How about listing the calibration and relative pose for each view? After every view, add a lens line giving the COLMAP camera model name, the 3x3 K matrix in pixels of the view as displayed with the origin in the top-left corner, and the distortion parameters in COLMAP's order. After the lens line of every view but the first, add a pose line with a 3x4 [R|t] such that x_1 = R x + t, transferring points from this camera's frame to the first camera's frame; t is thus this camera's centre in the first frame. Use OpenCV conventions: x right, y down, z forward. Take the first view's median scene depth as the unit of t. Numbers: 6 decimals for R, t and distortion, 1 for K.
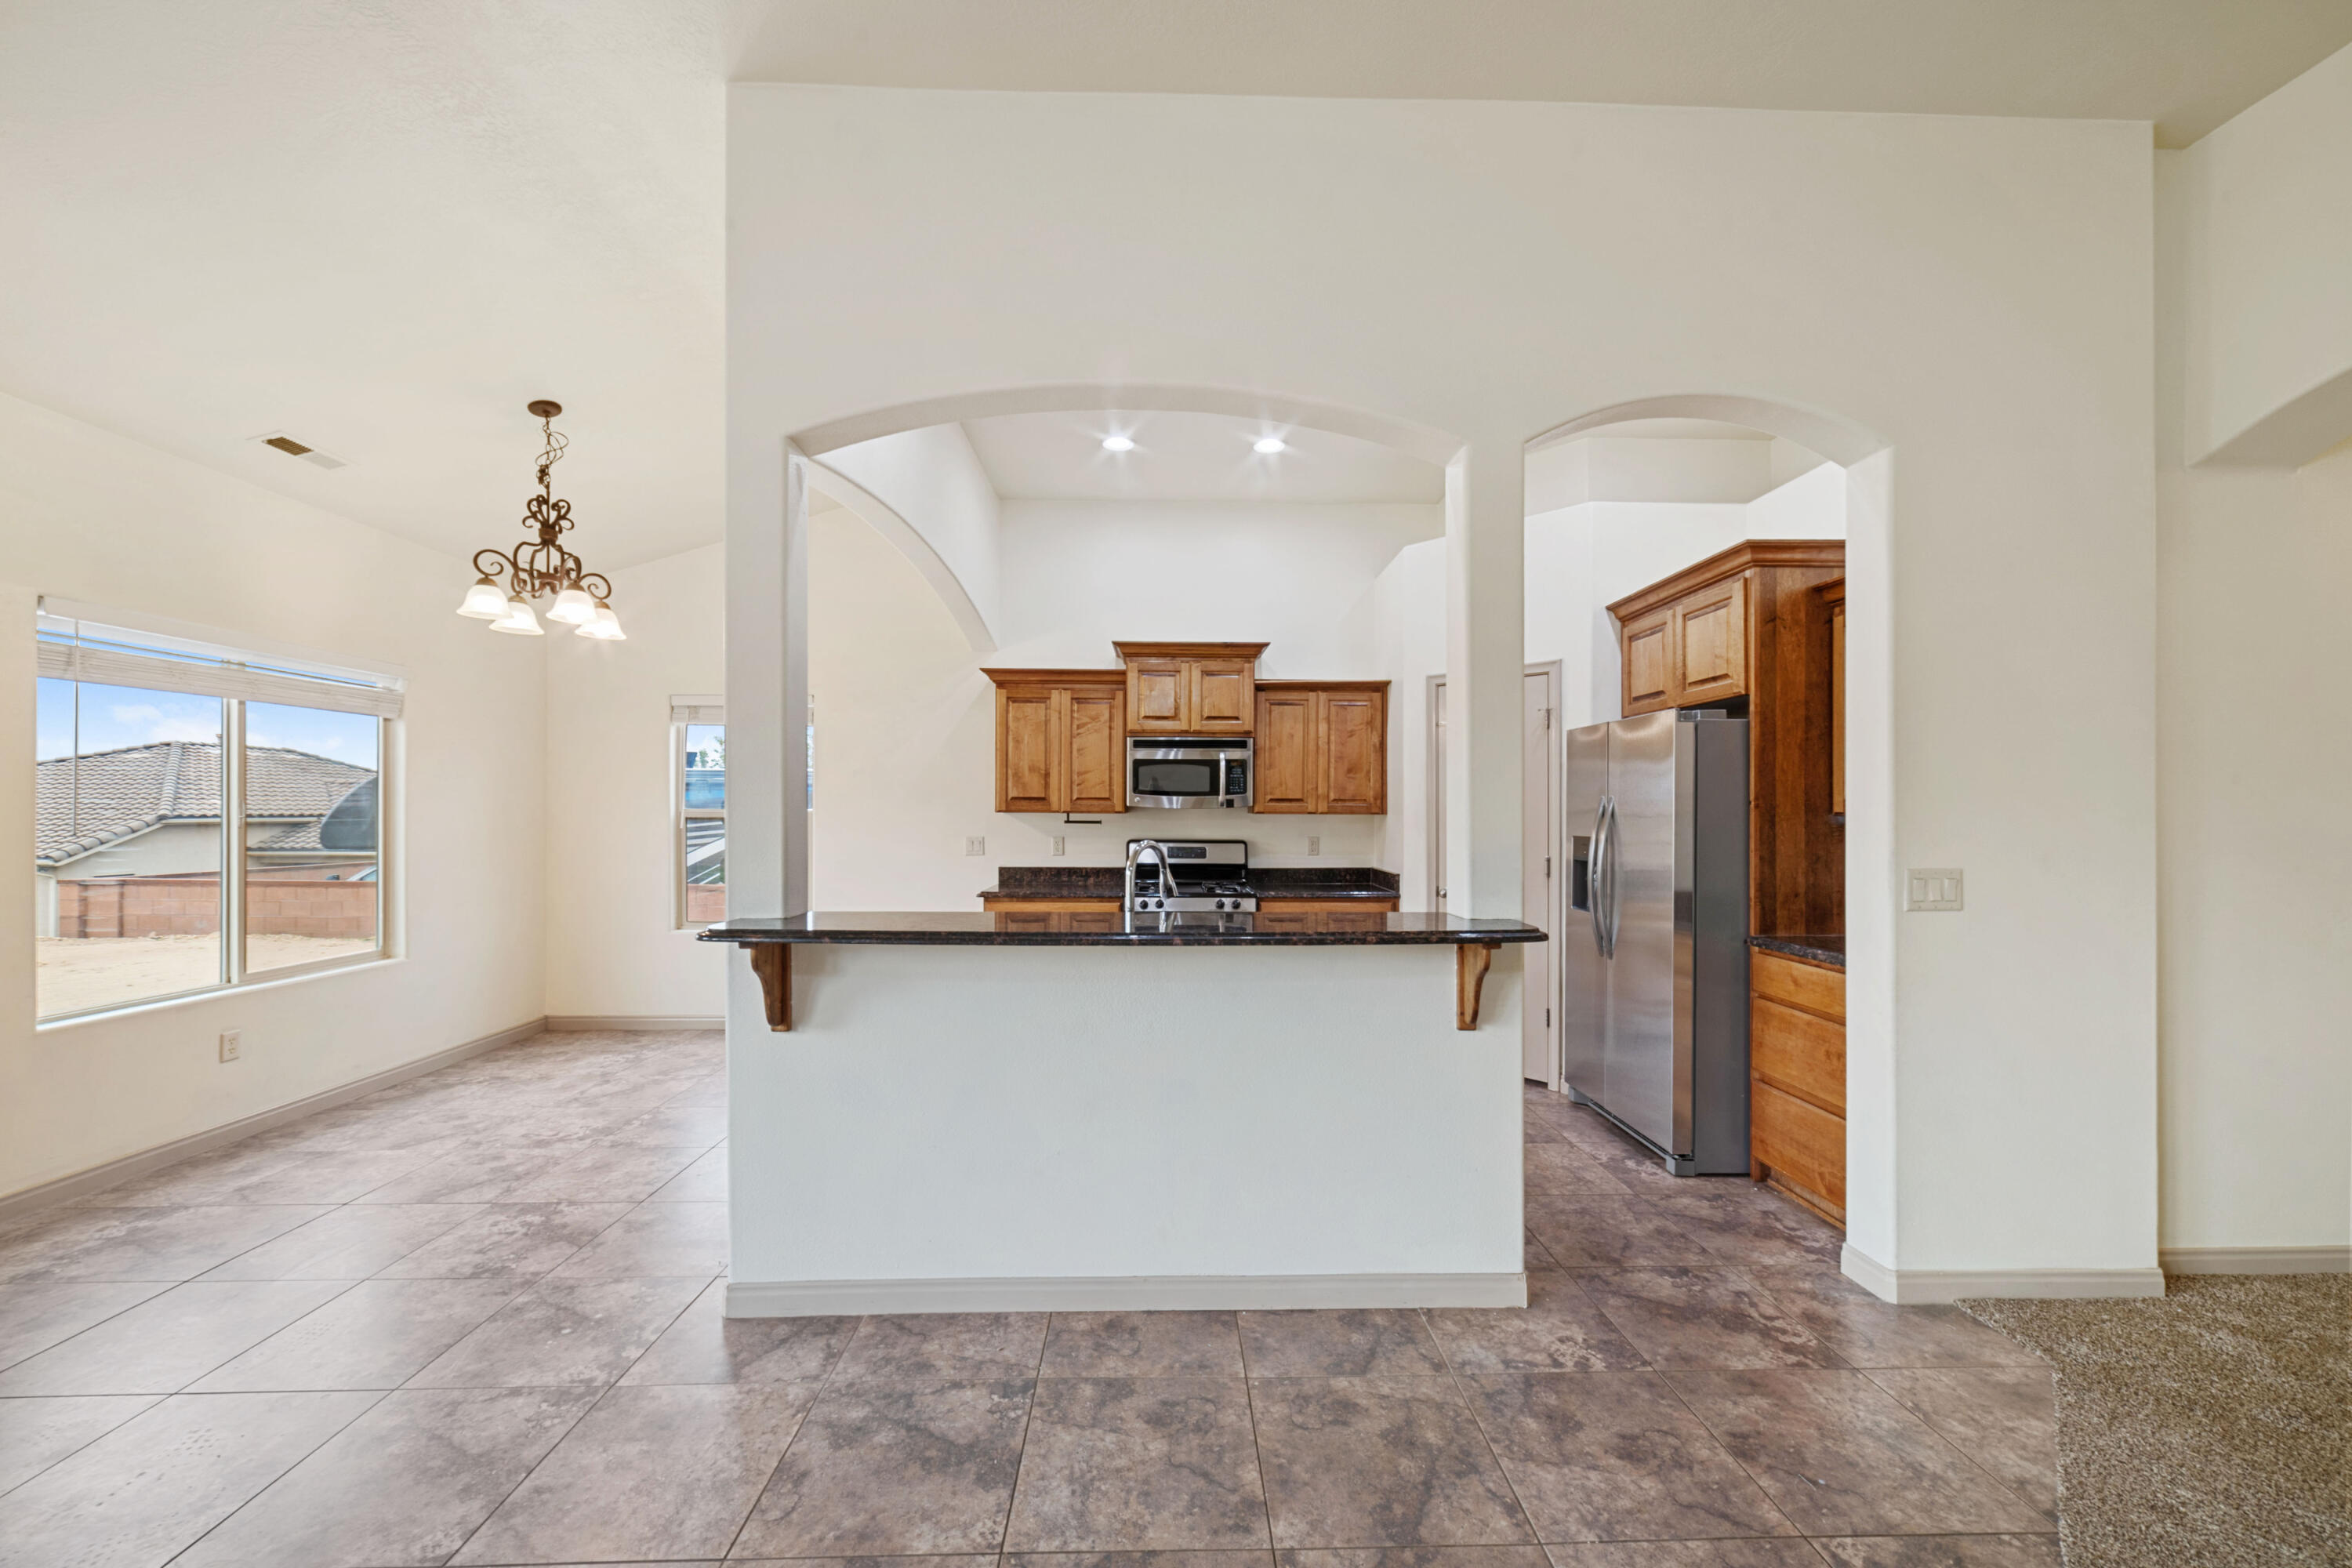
lens RADIAL K [[905.2, 0, 1189.2], [0, 905.2, 806.3], [0, 0, 1]] dist [-0.001071, 0.000398]
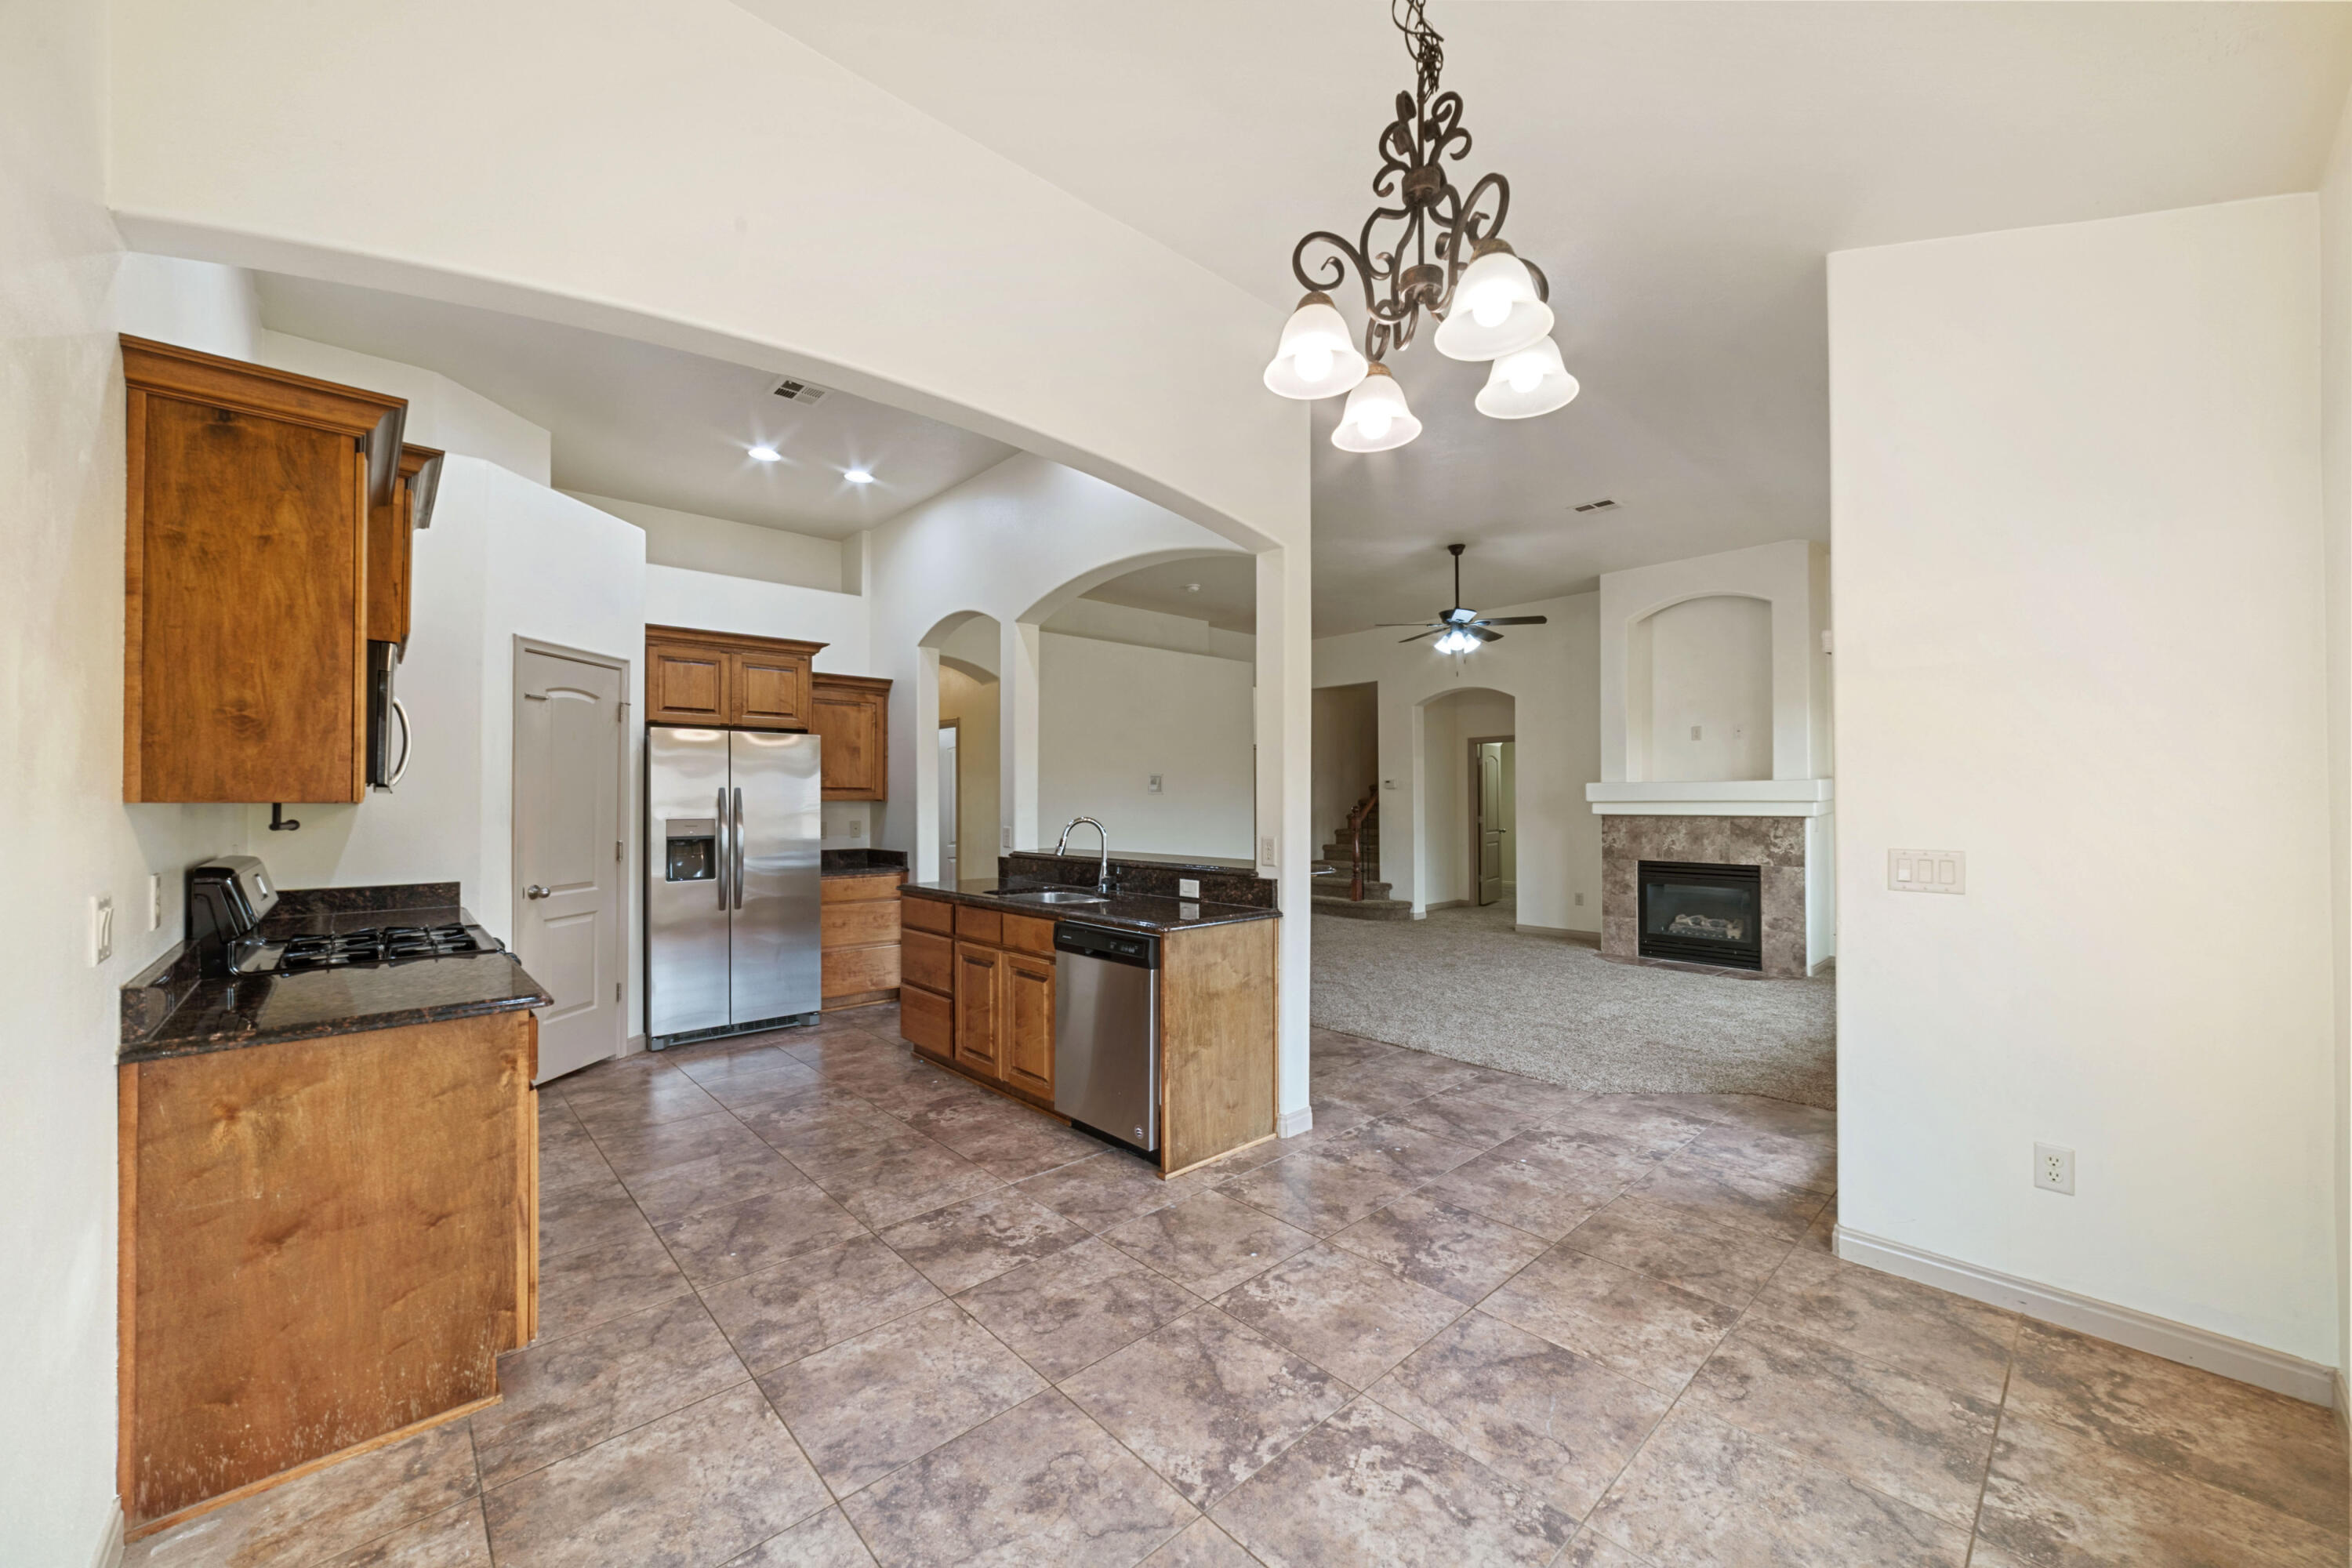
lens RADIAL K [[887.1, 0, 1183.4], [0, 887.1, 790.5], [0, 0, 1]] dist [-0.000402, 0.001425]
pose [[-0.659682, 0.005673, 0.751523, -0.911817], [-0.001664, 0.999958, -0.009010, 0.004594], [-0.751543, -0.007194, -0.659645, 1.308151]]
